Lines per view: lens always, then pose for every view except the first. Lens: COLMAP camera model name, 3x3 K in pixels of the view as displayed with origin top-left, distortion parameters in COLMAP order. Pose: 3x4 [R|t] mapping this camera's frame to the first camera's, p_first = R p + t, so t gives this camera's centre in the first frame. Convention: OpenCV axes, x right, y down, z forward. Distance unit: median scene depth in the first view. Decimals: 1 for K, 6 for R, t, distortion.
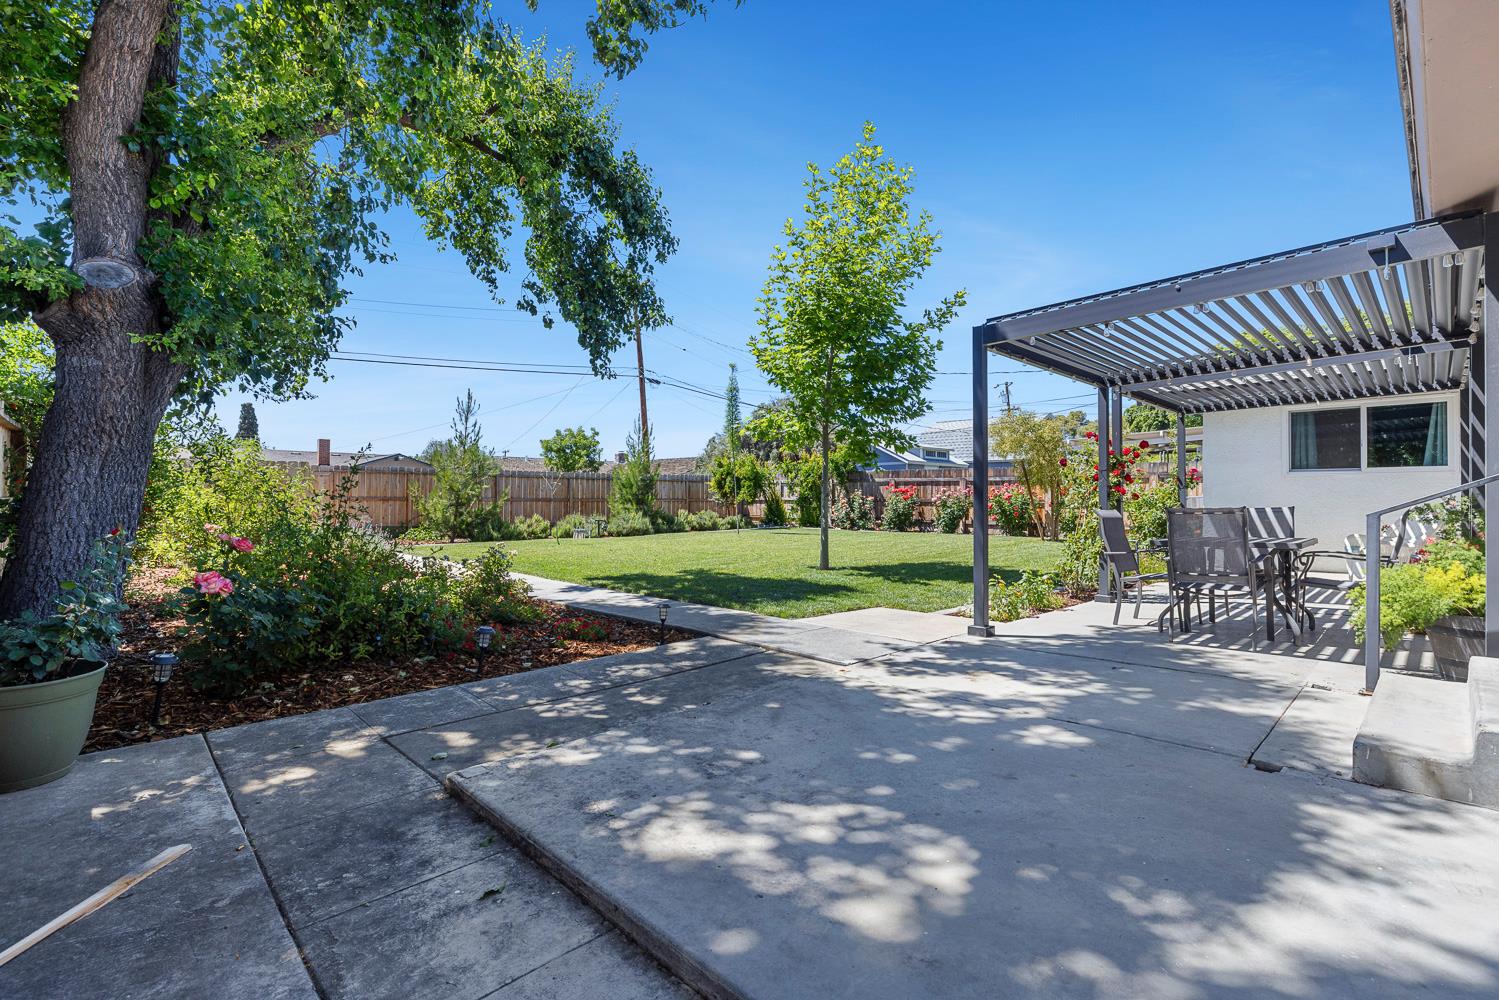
lens RADIAL K [[679.0, 0, 749.5], [0, 679.0, 500.0], [0, 0, 1]] dist [0.000586, -0.000242]
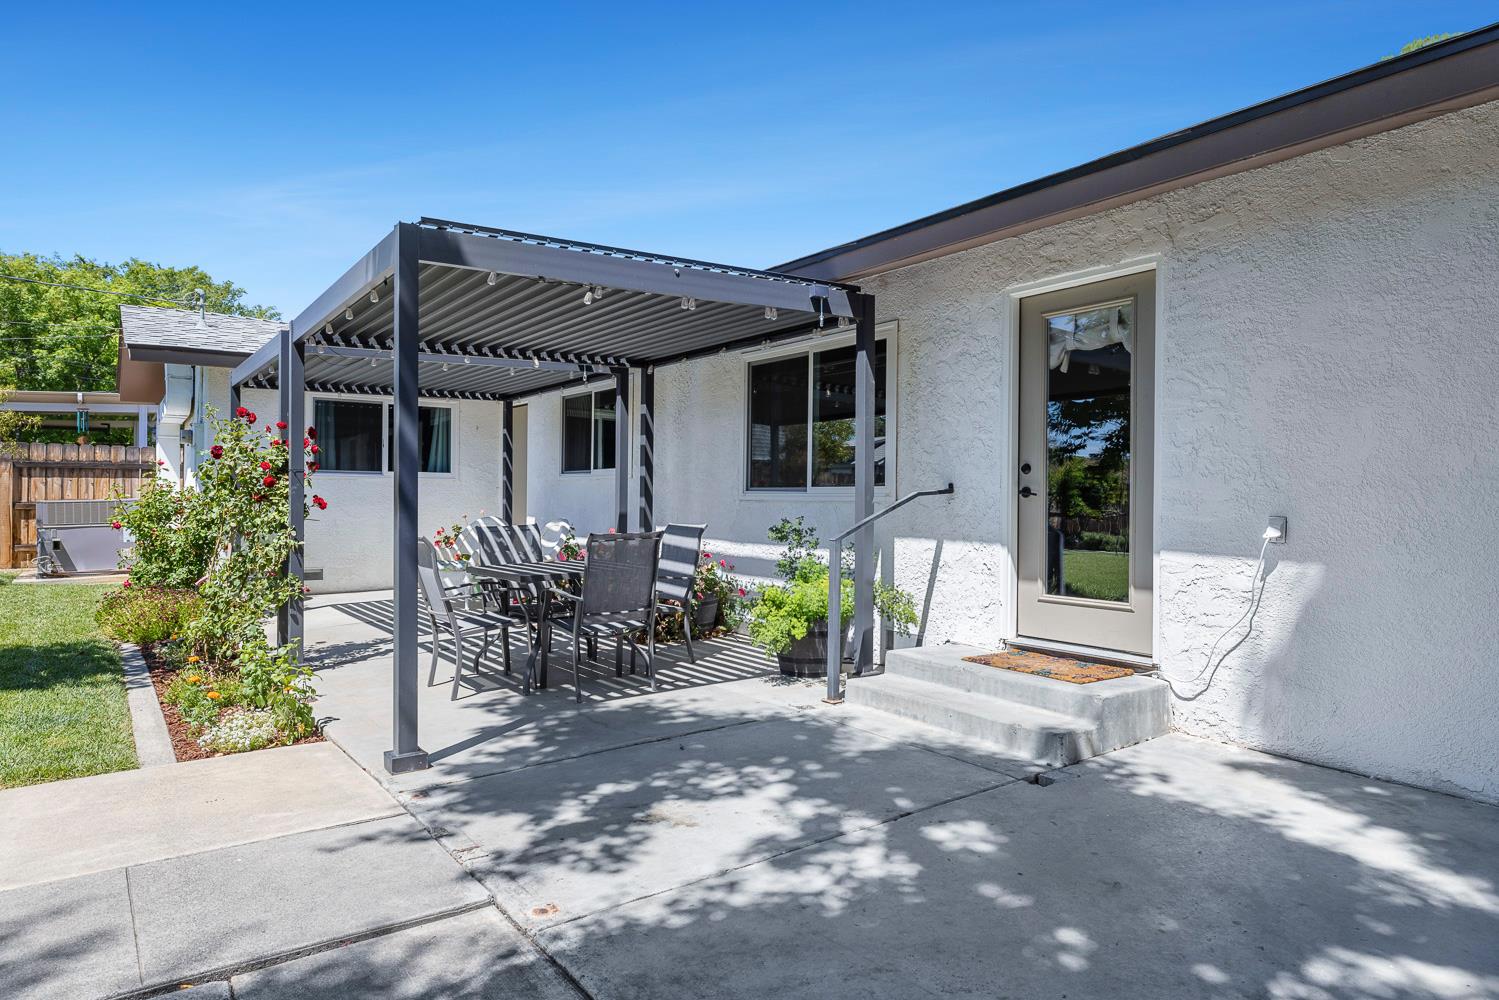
lens RADIAL K [[907.8, 0, 749.5], [0, 907.8, 500.0], [0, 0, 1]] dist [-0.003788, 0.001624]
pose [[0.144279, -0.002629, 0.989534, -0.681023], [-0.007219, 0.999967, 0.003709, -0.057356], [-0.989511, -0.007679, 0.144255, 1.122734]]
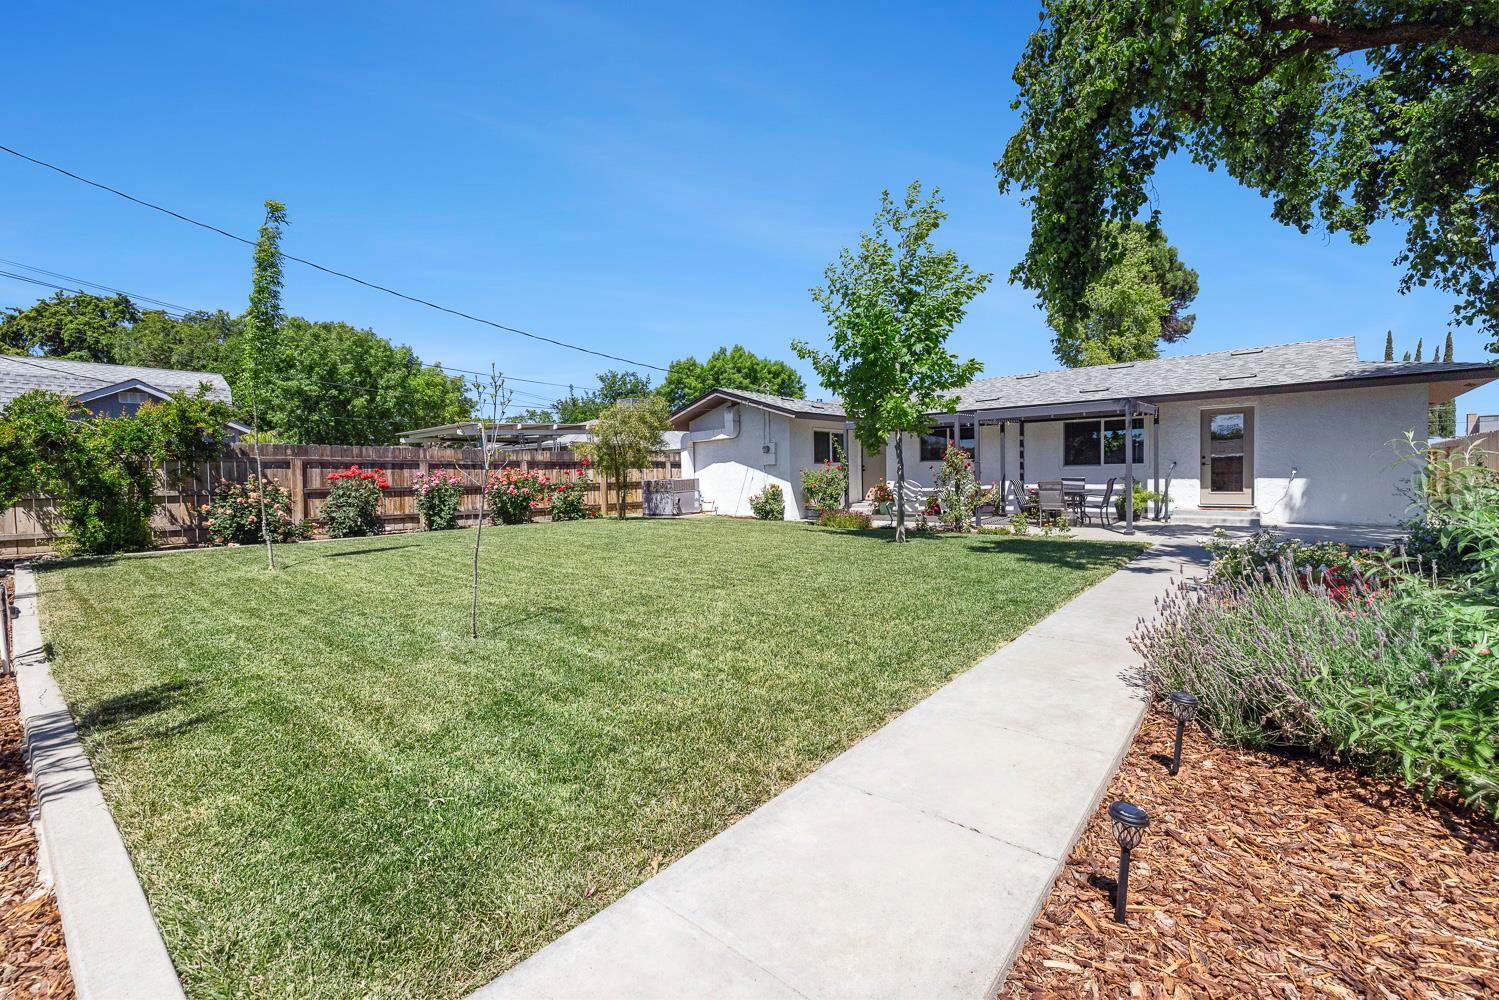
lens RADIAL K [[626.3, 0, 749.5], [0, 626.3, 500.0], [0, 0, 1]] dist [-0.000117, 0.000046]
pose [[-0.118451, -0.012476, 0.992882, -2.509321], [-0.006546, 0.999909, 0.011784, 0.119319], [-0.992938, -0.005104, -0.118521, 4.030907]]
